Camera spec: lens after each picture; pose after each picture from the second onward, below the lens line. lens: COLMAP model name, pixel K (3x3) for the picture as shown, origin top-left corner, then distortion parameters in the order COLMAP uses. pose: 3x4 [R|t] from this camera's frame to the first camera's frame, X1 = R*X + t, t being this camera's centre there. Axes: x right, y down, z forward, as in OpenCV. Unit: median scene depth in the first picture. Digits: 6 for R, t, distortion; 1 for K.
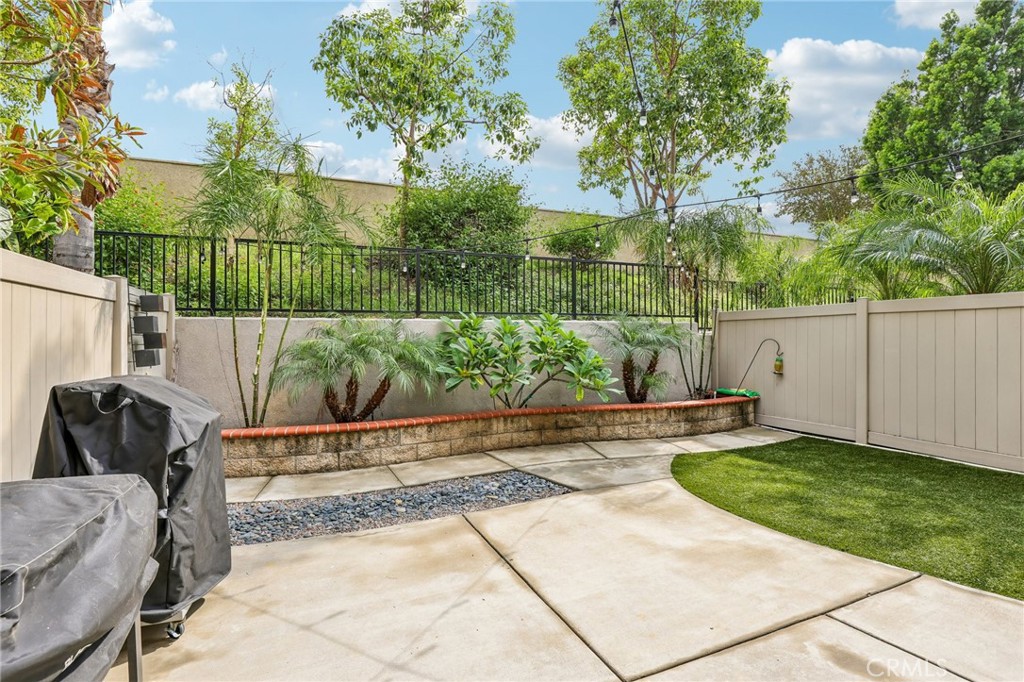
lens RADIAL K [[477.5, 0, 512.0], [0, 477.5, 341.0], [0, 0, 1]] dist [-0.043399, 0.014212]
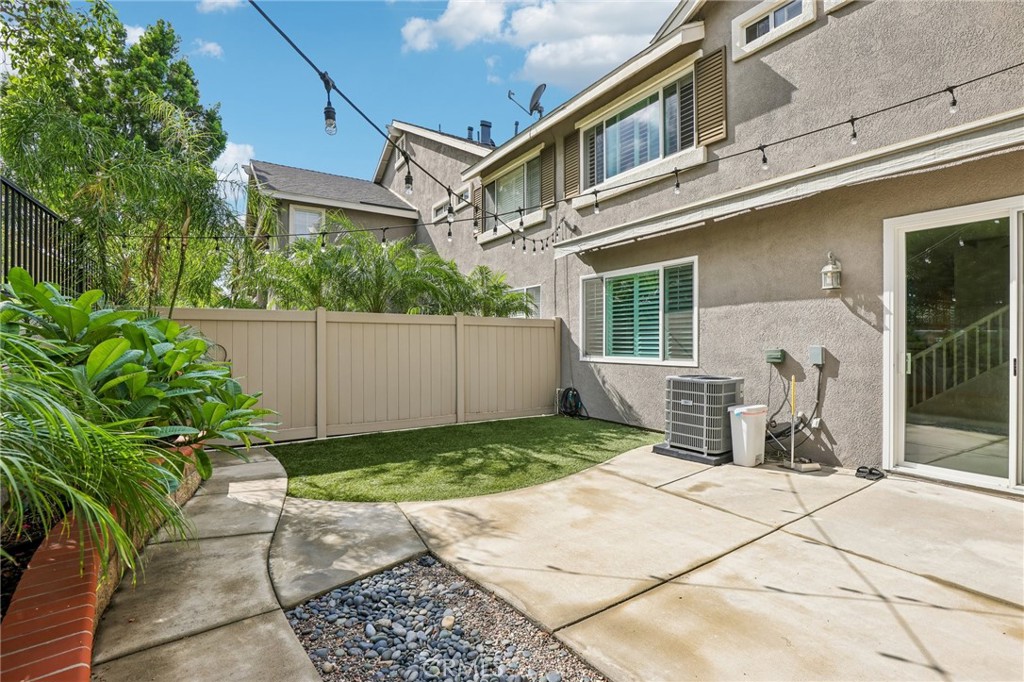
lens RADIAL K [[477.5, 0, 512.0], [0, 477.5, 341.0], [0, 0, 1]] dist [-0.043399, 0.014212]
pose [[-0.160498, 0.002937, 0.987032, -0.538912], [0.008883, 0.999959, -0.001531, -0.007668], [-0.986996, 0.008522, -0.160518, 0.885248]]
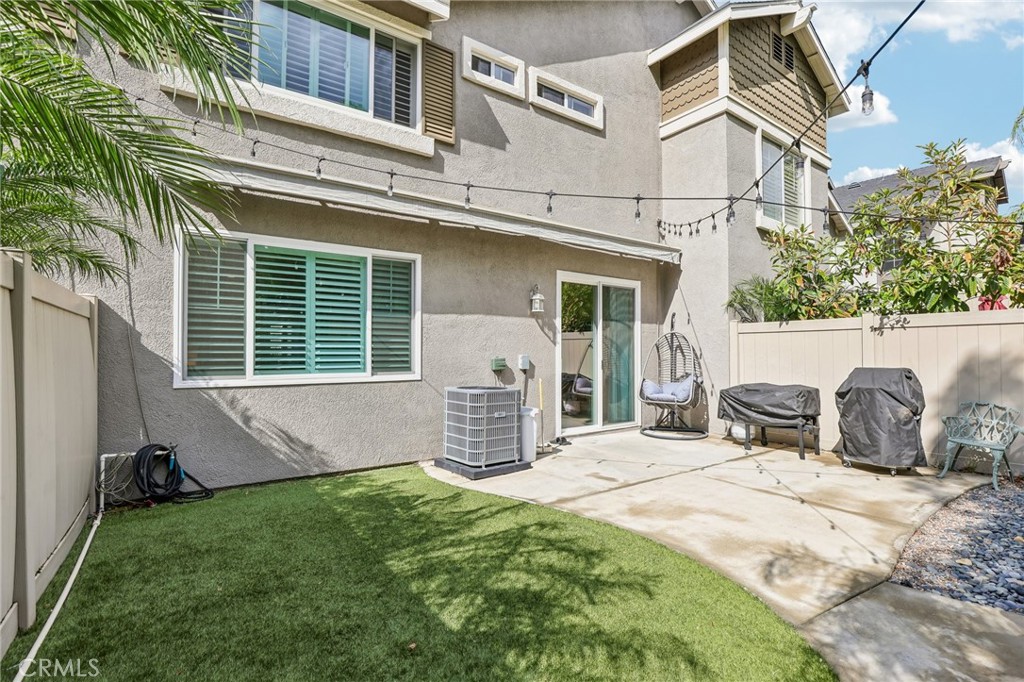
lens RADIAL K [[471.2, 0, 523.0], [0, 471.2, 347.9], [0, 0, 1]] dist [-0.031748, 0.000482]
pose [[-0.974436, 0.000106, -0.224667, 0.703929], [0.000757, 0.999996, -0.002813, -0.008337], [0.224665, -0.002911, -0.974432, 1.355138]]
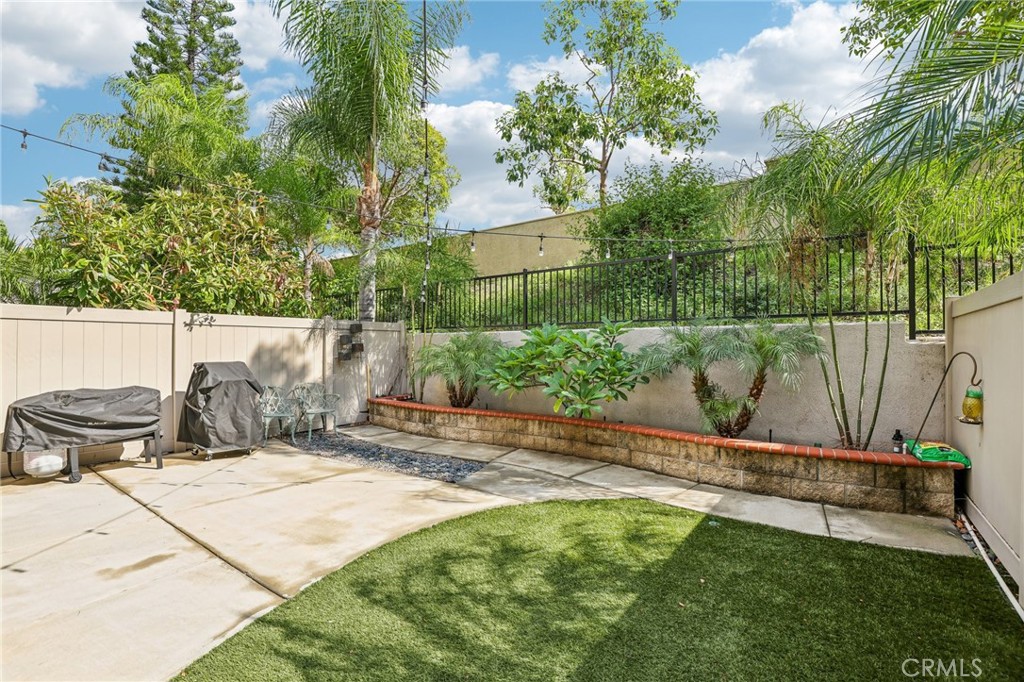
lens RADIAL K [[467.9, 0, 512.0], [0, 467.9, 341.0], [0, 0, 1]] dist [-0.026299, -0.000253]
pose [[0.515763, -0.005061, -0.856716, 1.050799], [-0.008887, 0.999897, -0.011258, -0.010752], [0.856685, 0.013420, 0.515665, 0.486289]]
